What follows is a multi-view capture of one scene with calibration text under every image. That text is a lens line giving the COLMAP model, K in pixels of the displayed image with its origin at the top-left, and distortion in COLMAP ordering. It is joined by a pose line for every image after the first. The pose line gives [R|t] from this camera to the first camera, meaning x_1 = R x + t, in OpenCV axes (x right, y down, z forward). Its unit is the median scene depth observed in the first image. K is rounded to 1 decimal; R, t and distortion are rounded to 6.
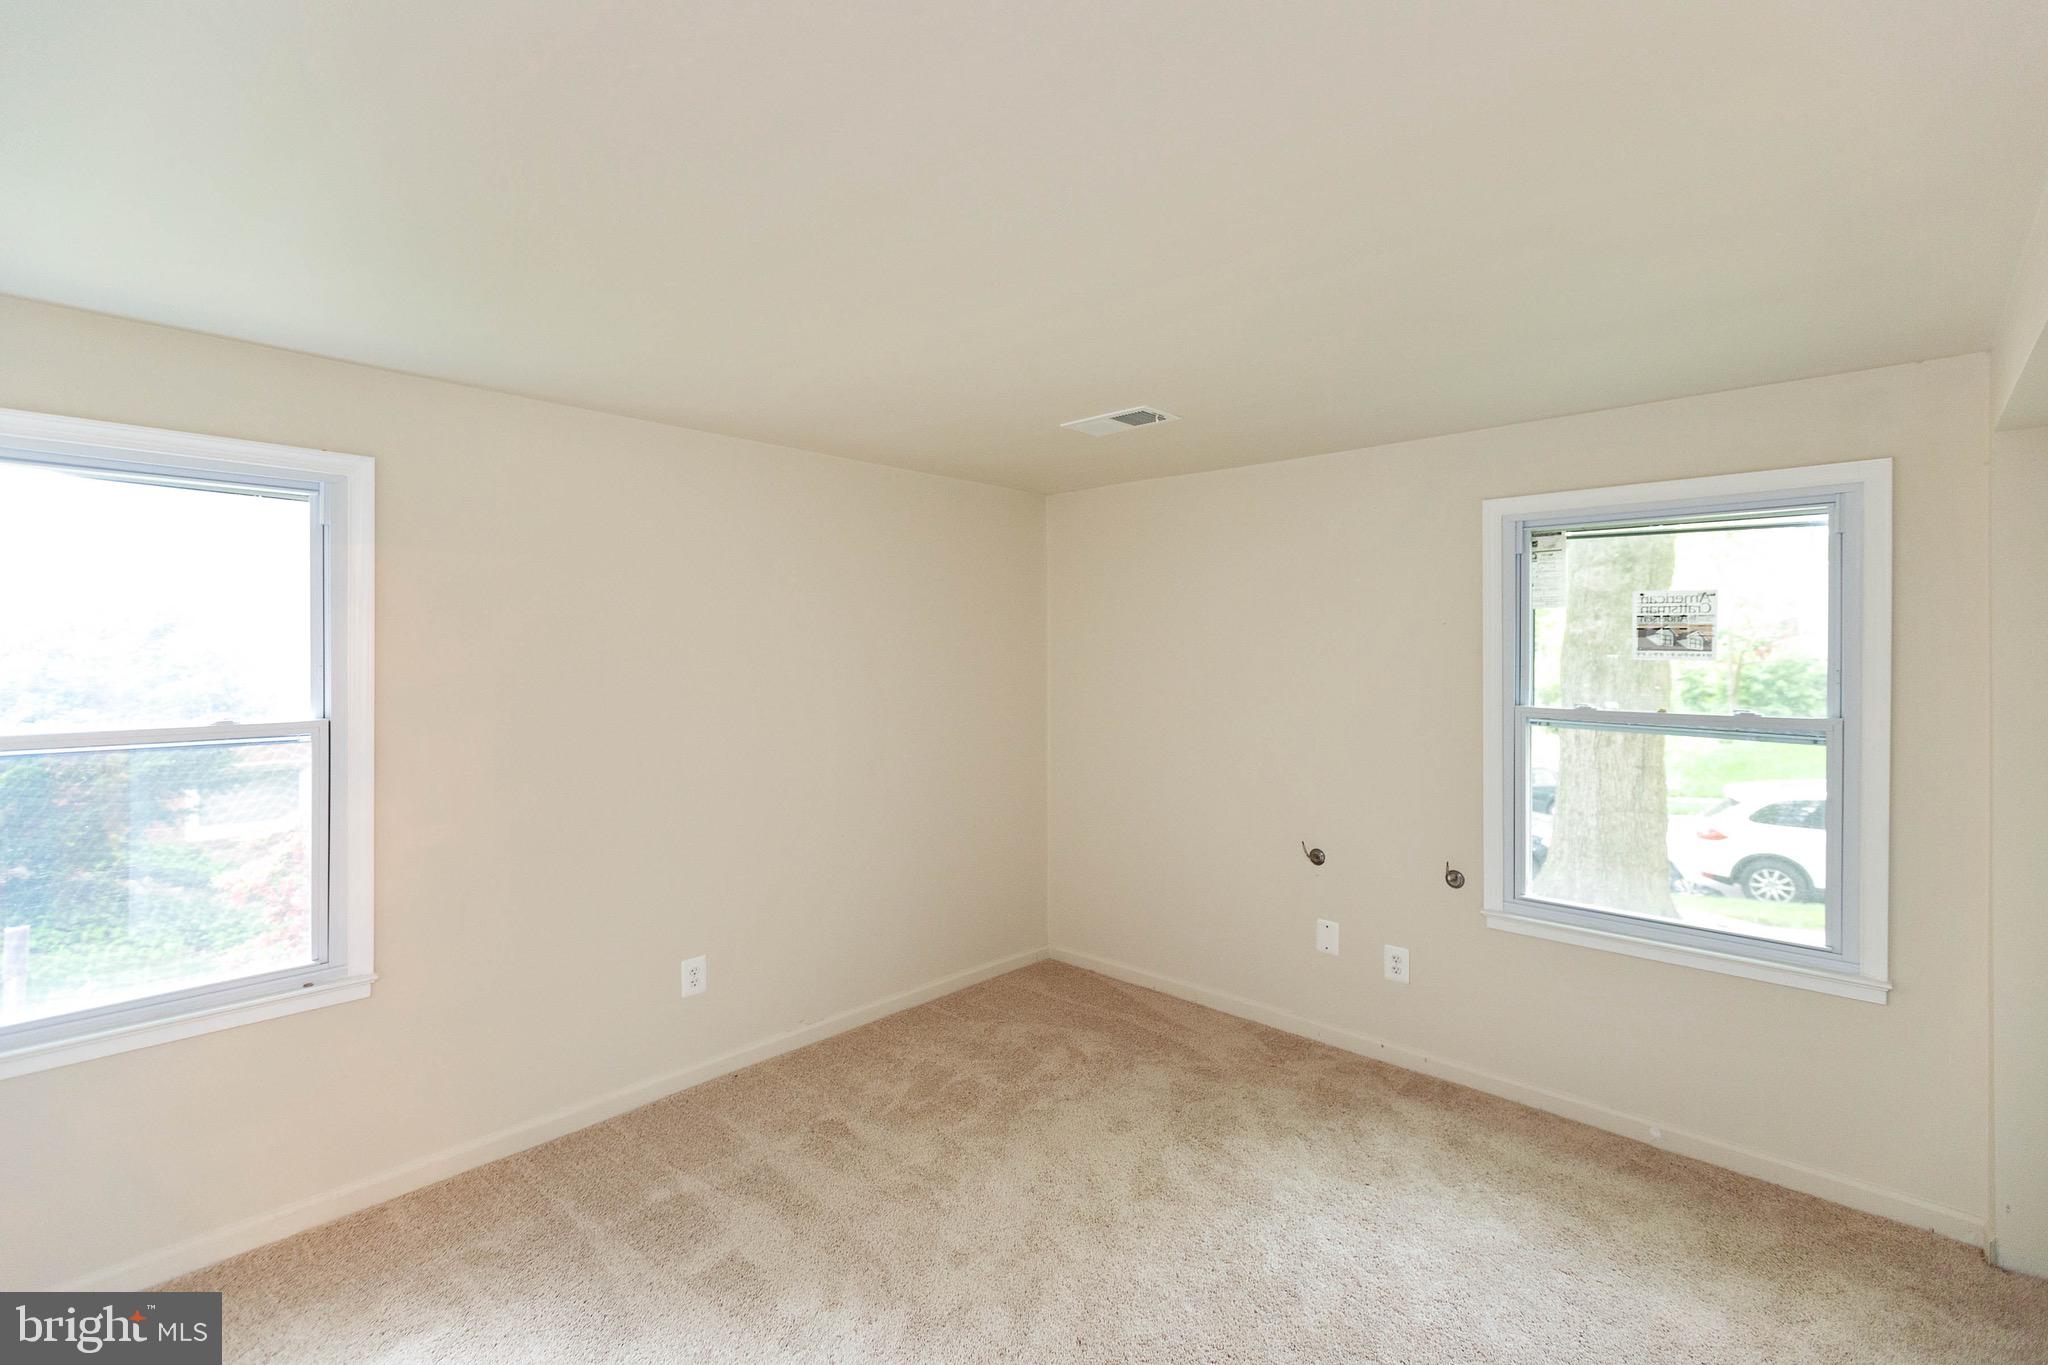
lens RADIAL K [[936.5, 0, 1027.5], [0, 936.5, 666.0], [0, 0, 1]] dist [-0.001524, -0.000185]
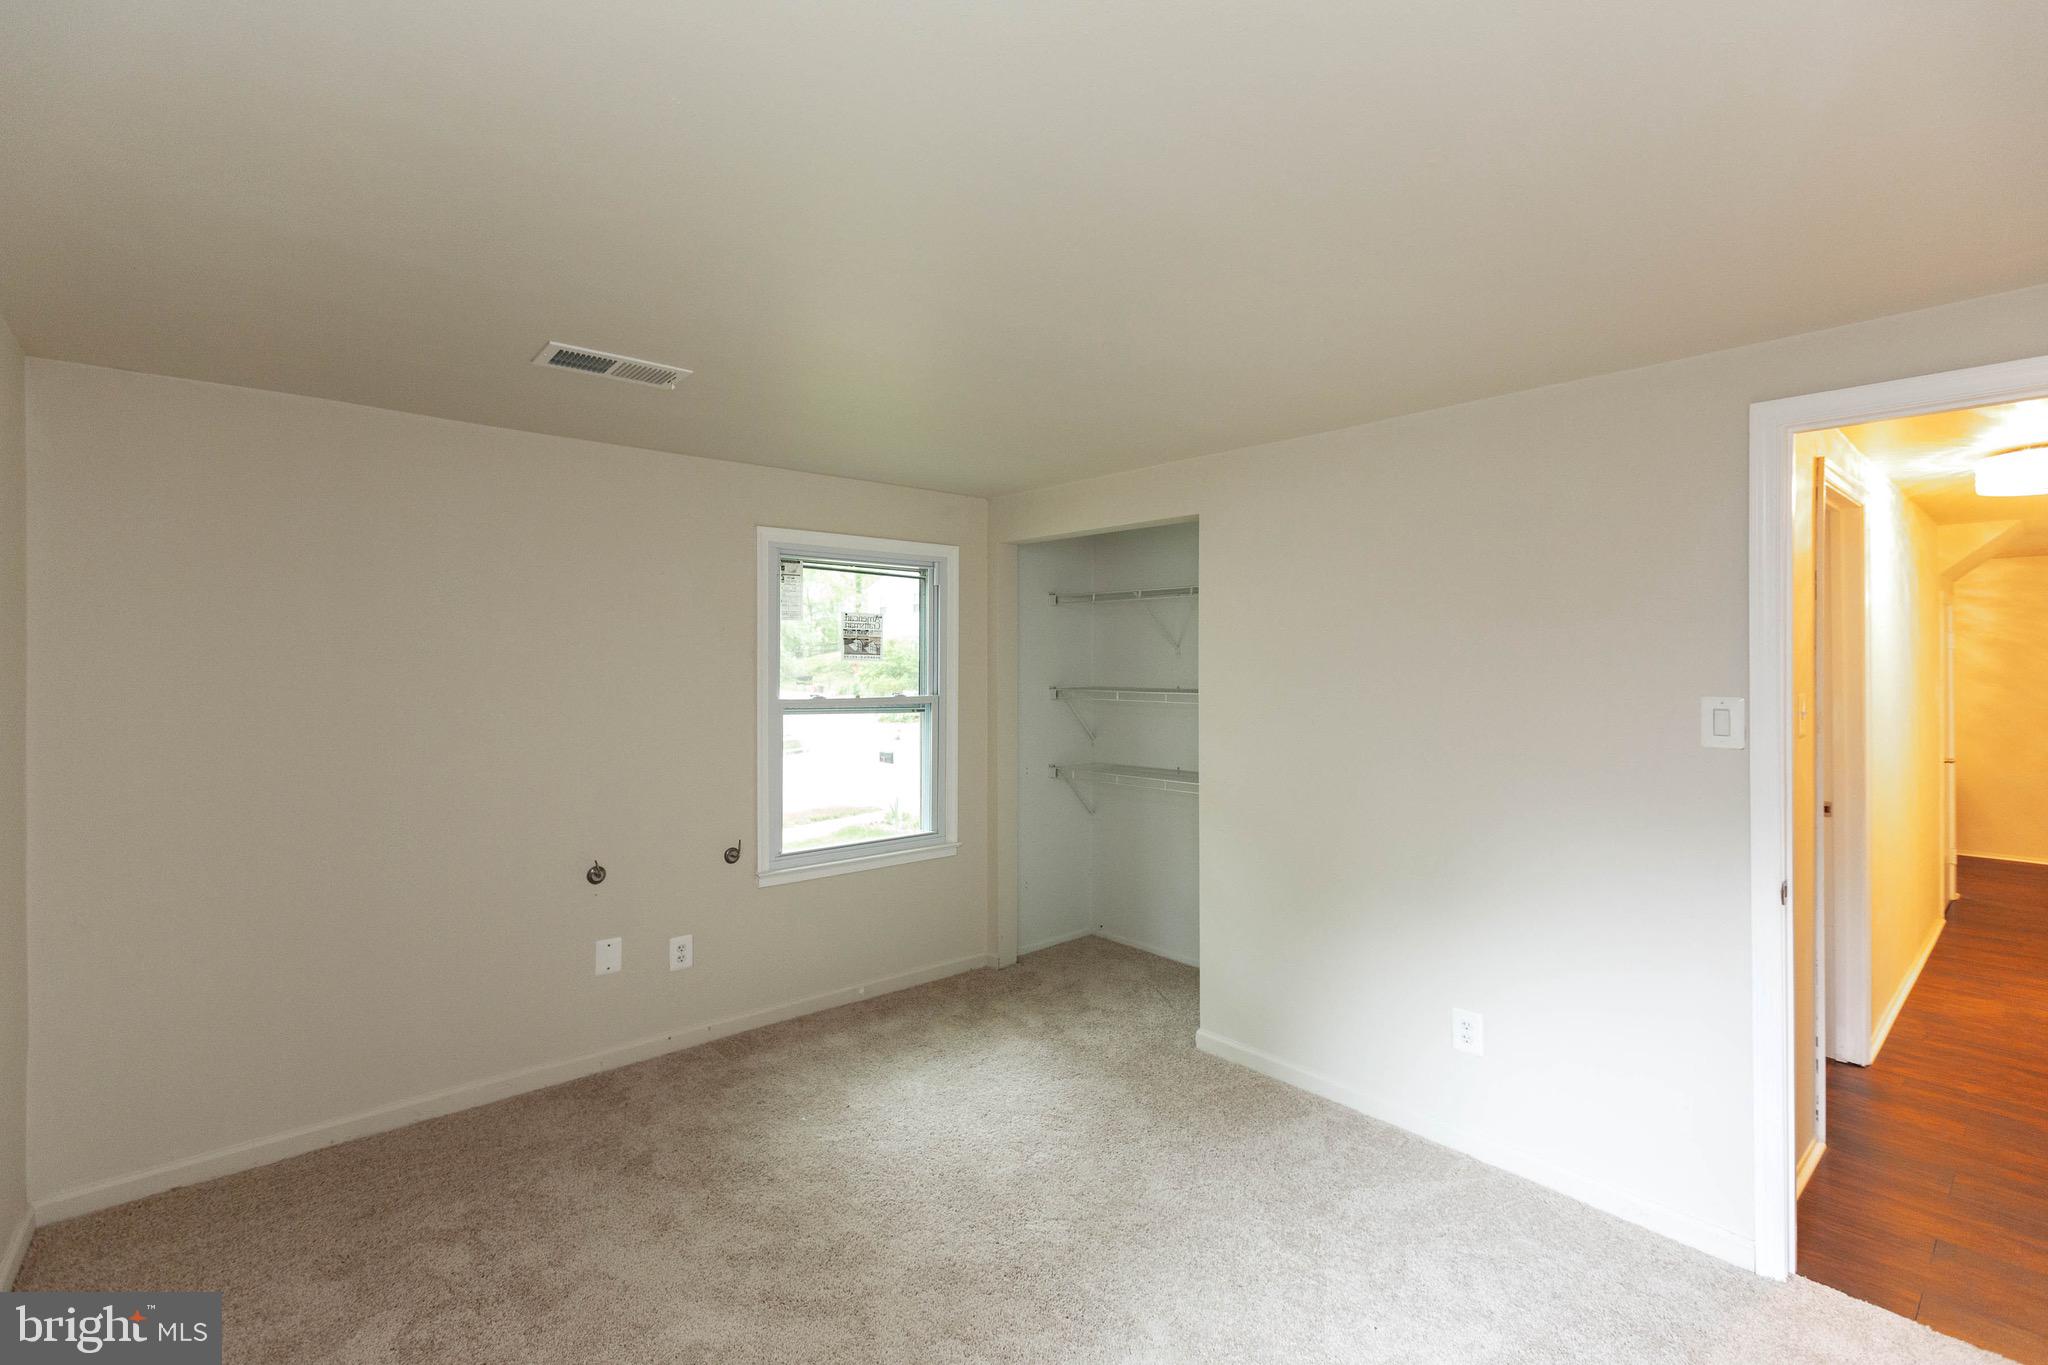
lens RADIAL K [[936.5, 0, 1028.6], [0, 936.5, 670.5], [0, 0, 1]] dist [-0.001524, -0.000185]
pose [[0.074877, -0.015199, 0.997077, -0.683389], [0.011615, 0.999829, 0.014369, -0.008568], [-0.997125, 0.010505, 0.075040, 0.589878]]
